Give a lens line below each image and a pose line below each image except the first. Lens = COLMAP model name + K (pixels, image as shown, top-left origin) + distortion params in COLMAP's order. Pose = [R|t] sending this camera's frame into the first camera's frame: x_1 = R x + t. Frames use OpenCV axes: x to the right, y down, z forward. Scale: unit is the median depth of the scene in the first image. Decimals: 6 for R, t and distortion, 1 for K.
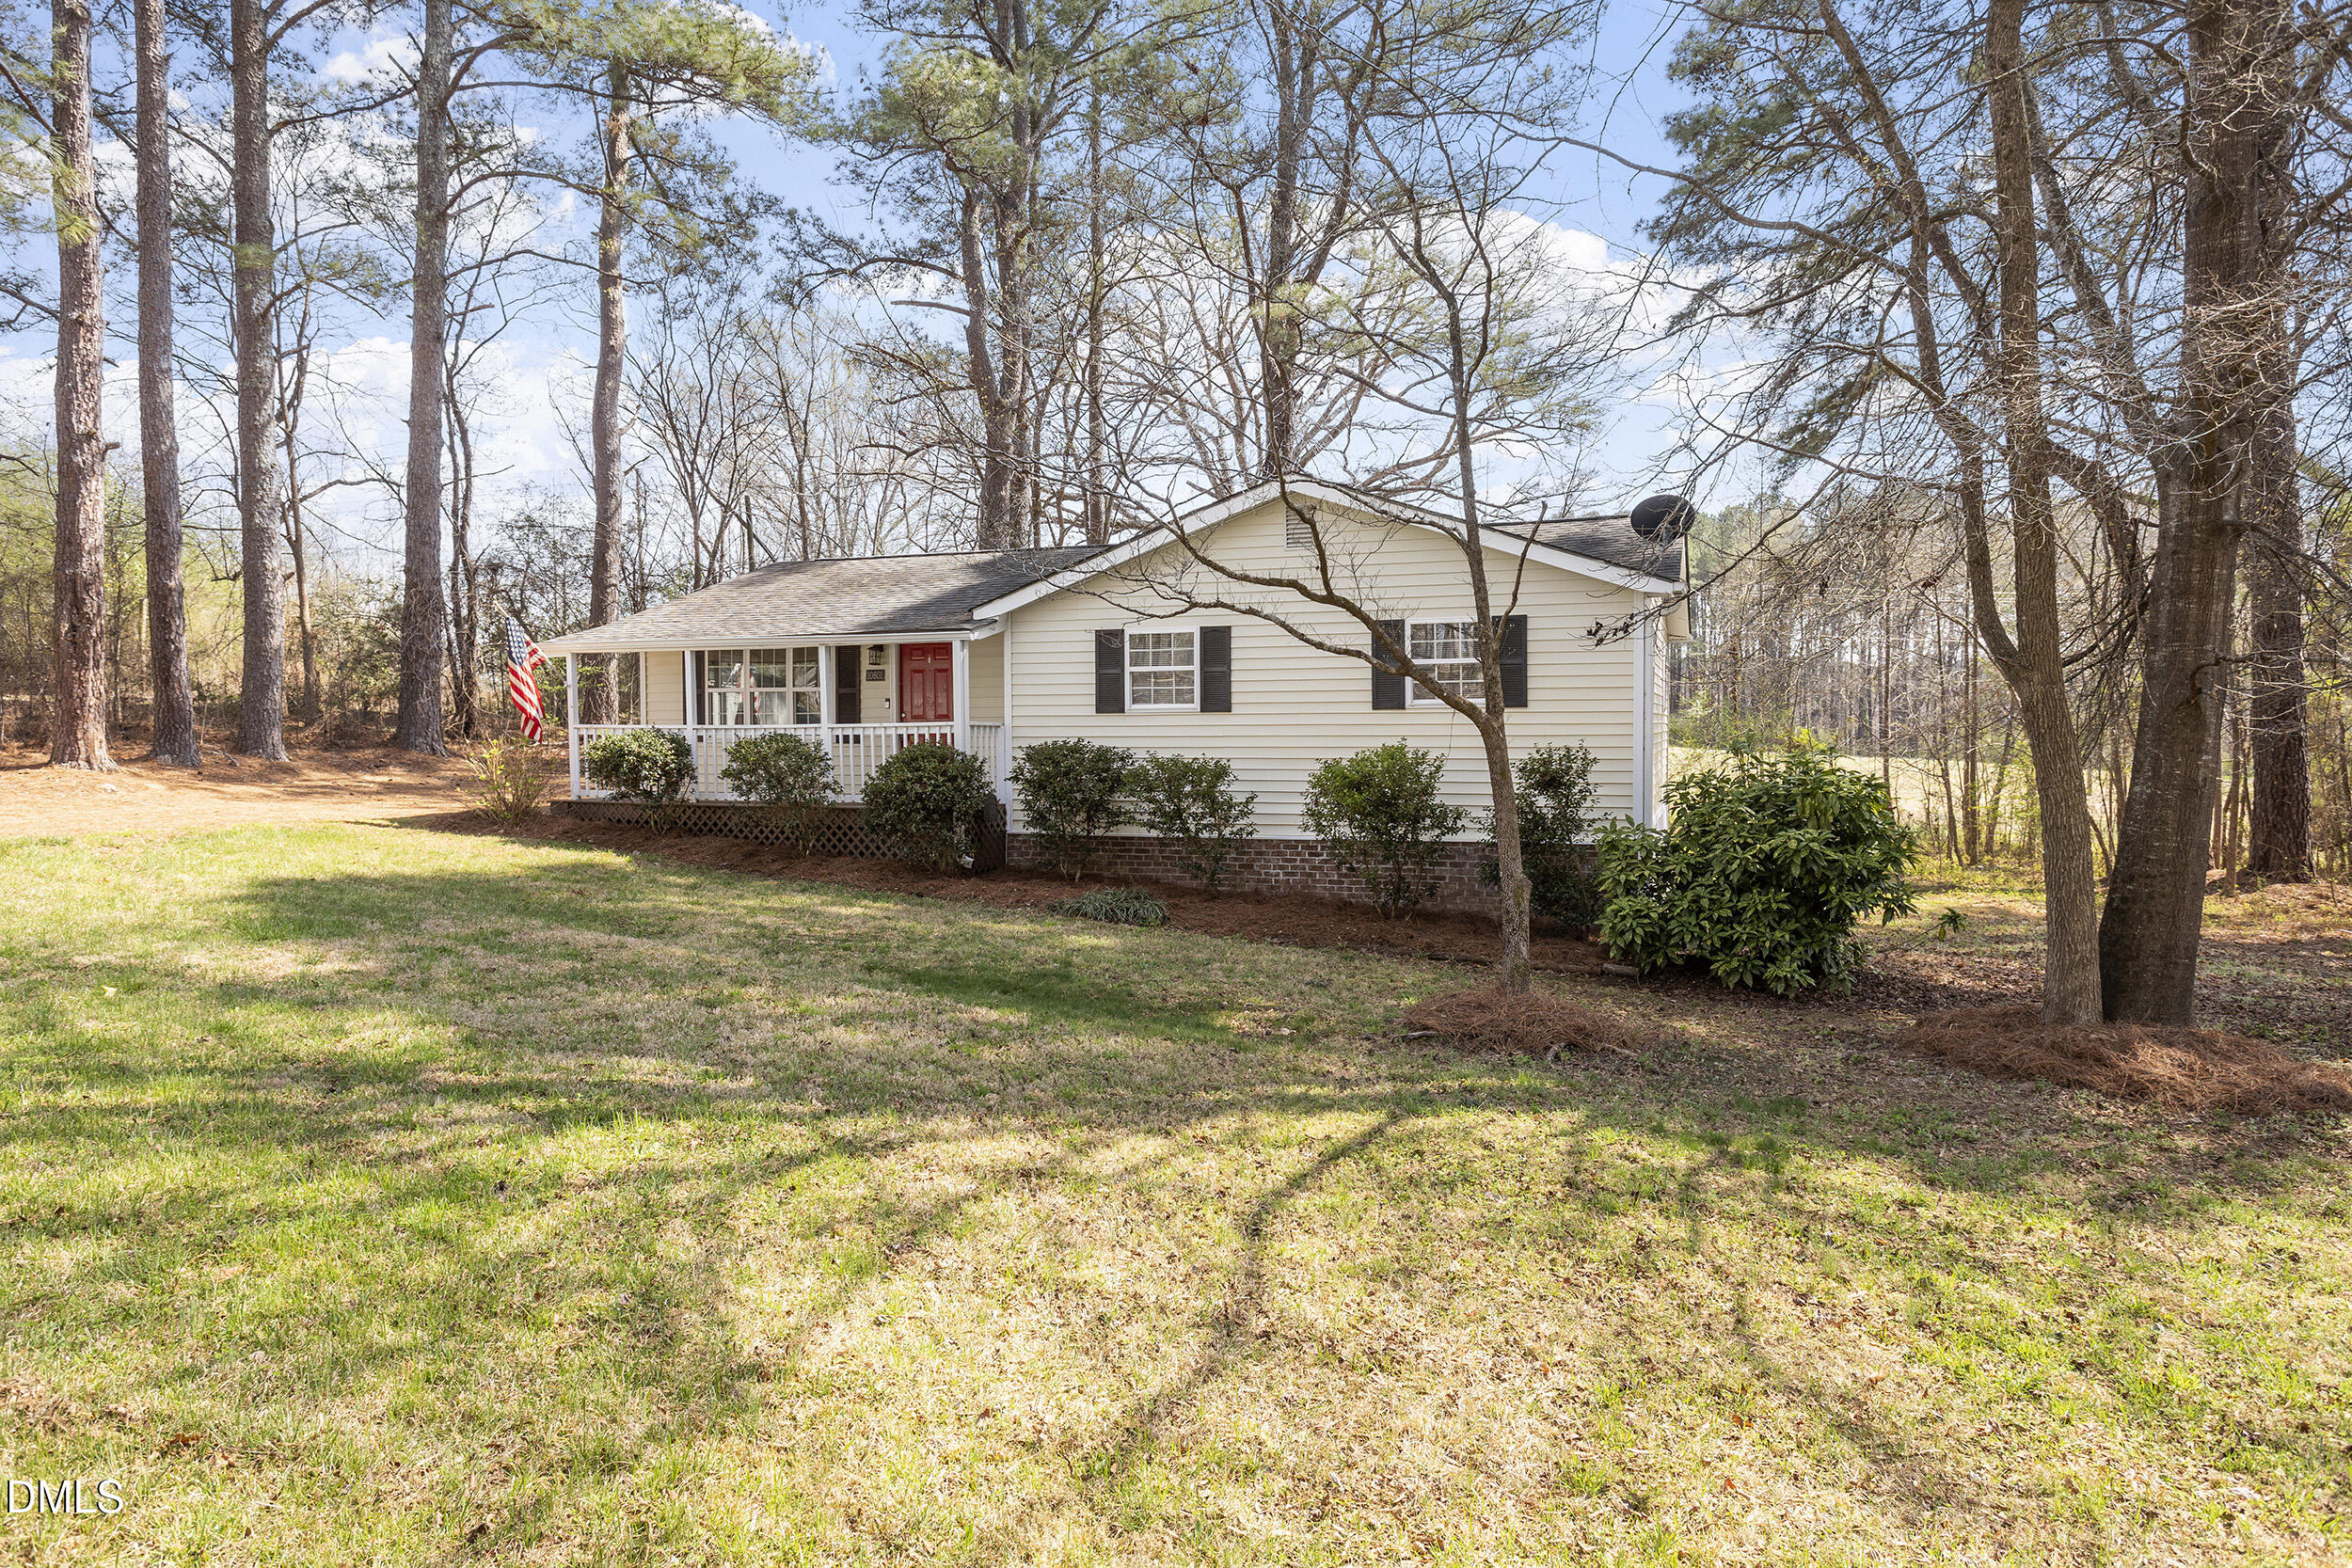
lens RADIAL K [[1400.4, 0, 1191.7], [0, 1400.4, 771.7], [0, 0, 1]] dist [-0.028419, 0.024239]
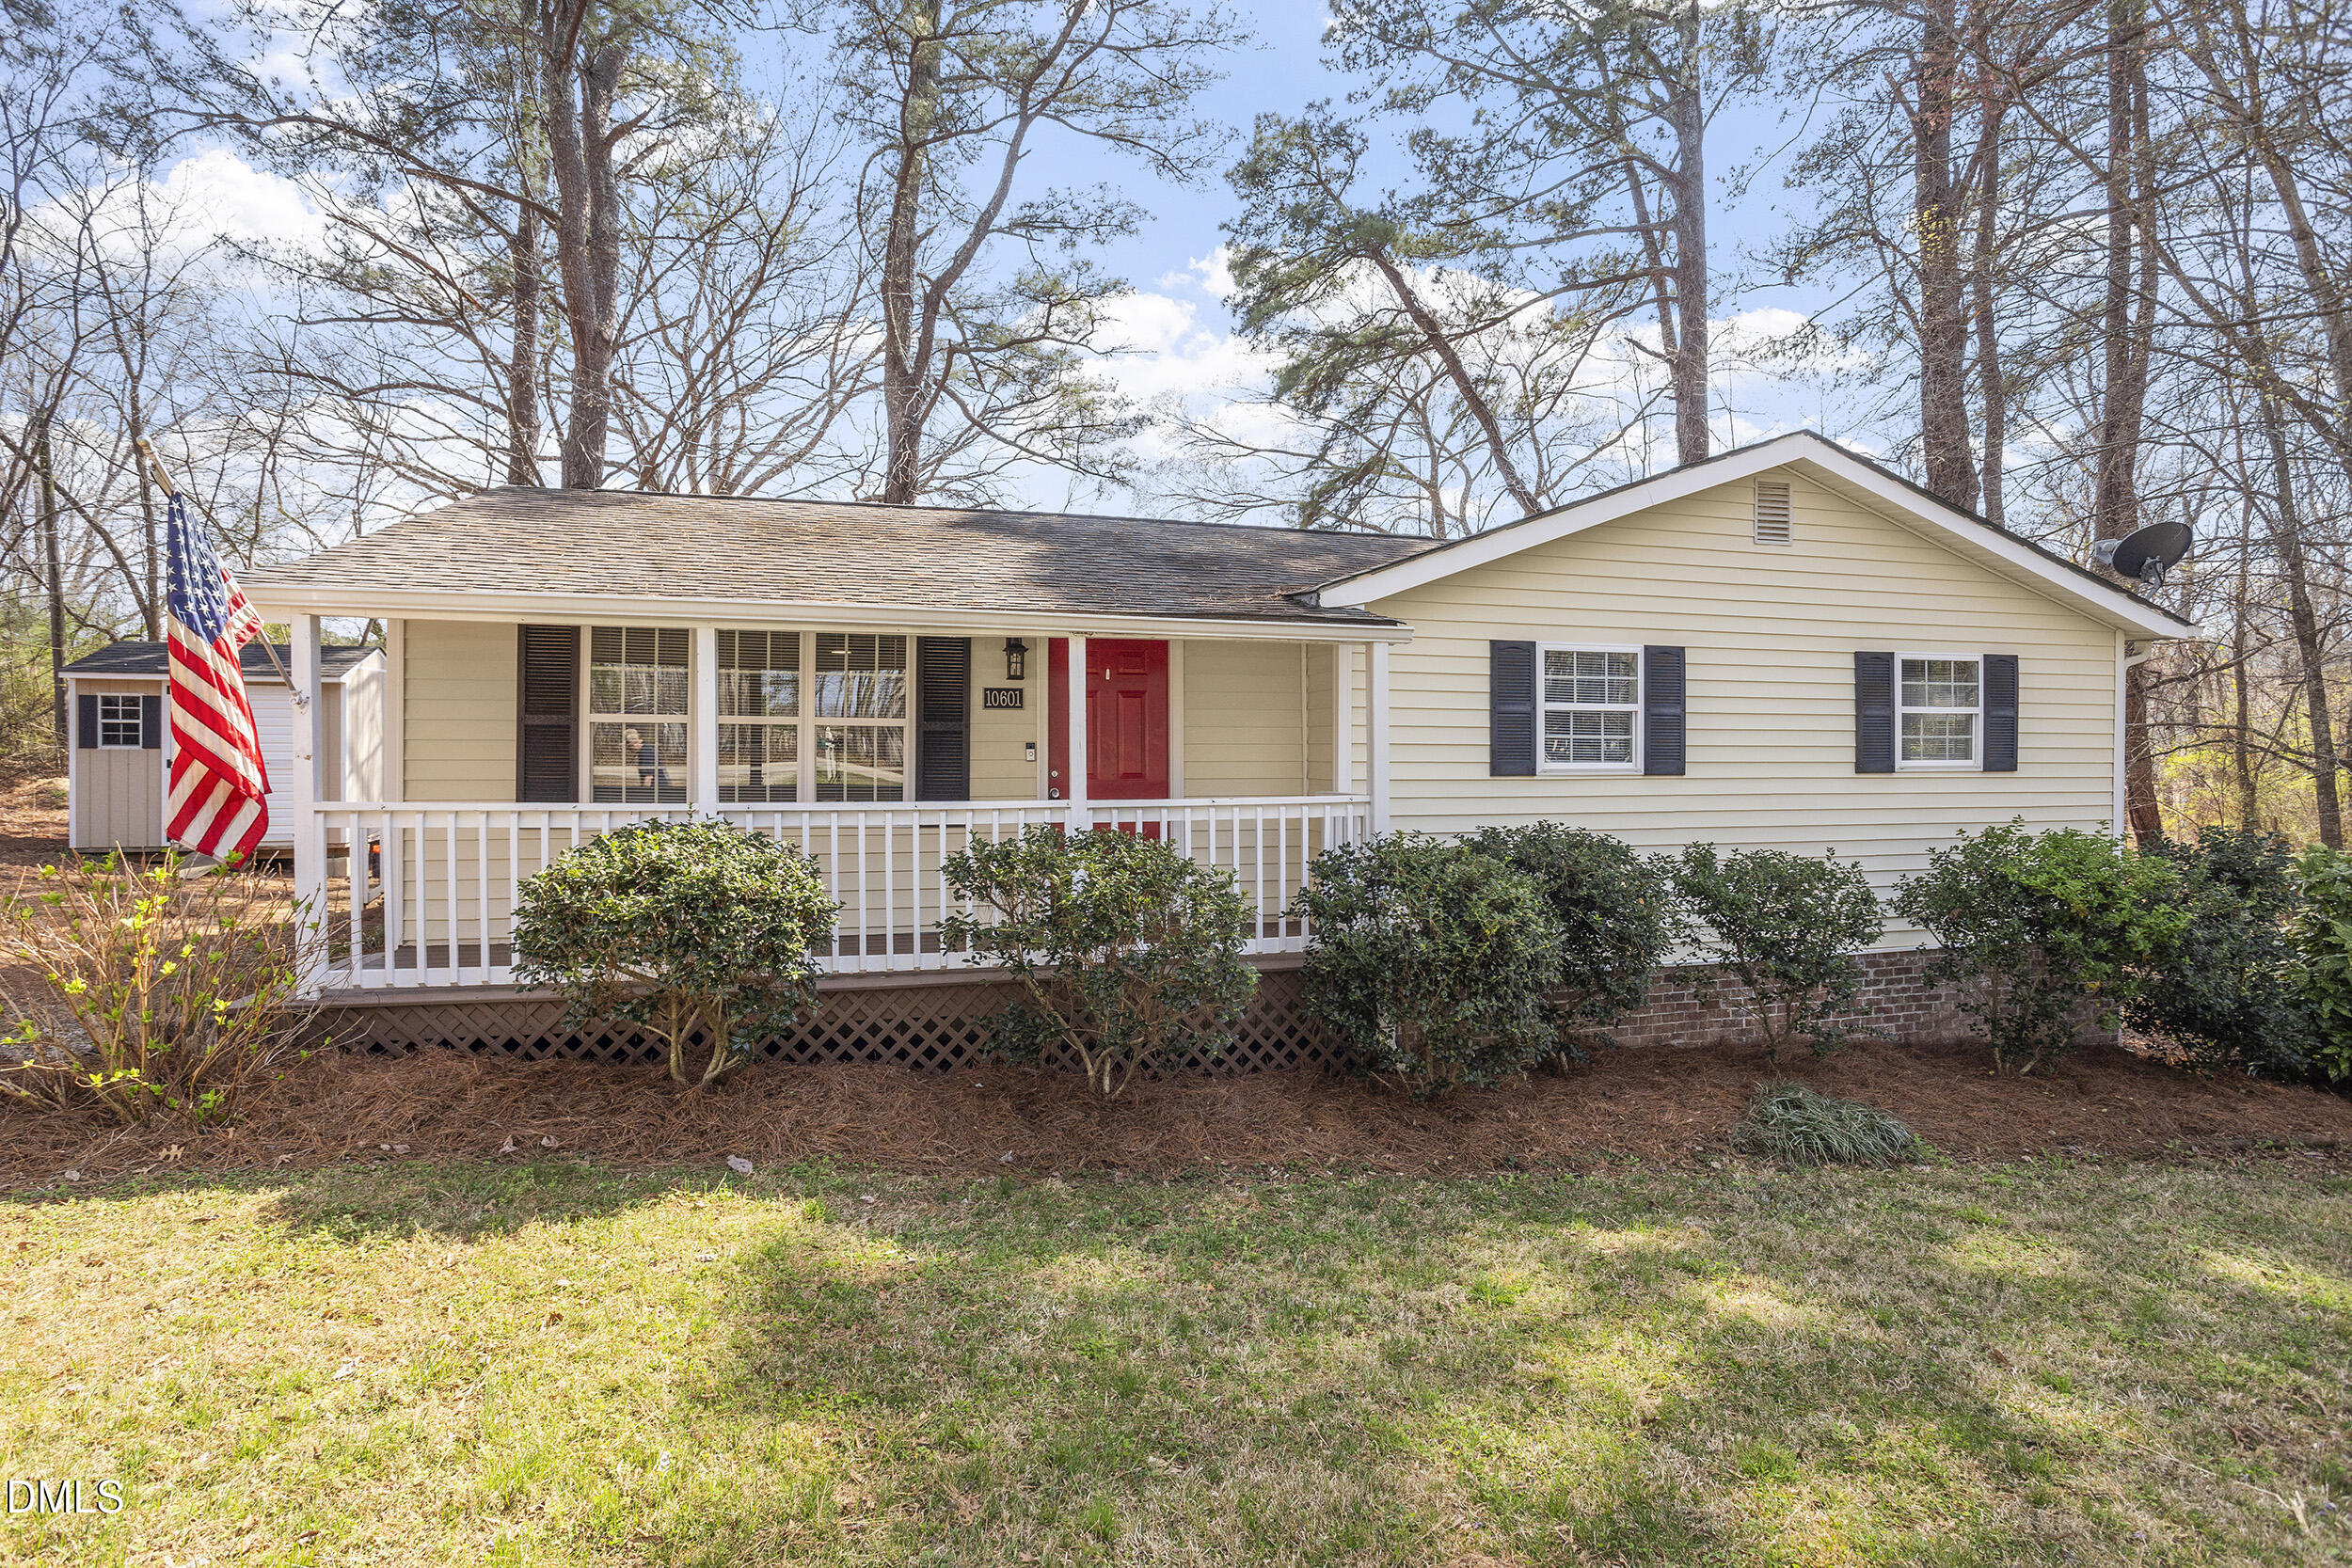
lens RADIAL K [[1141.2, 0, 1169.0], [0, 1141.2, 773.5], [0, 0, 1]] dist [-0.043624, 0.027262]
pose [[0.828153, -0.004143, 0.560486, -0.462235], [0.009827, 0.999926, -0.007129, -0.040916], [-0.560415, 0.011411, 0.828133, 0.670224]]
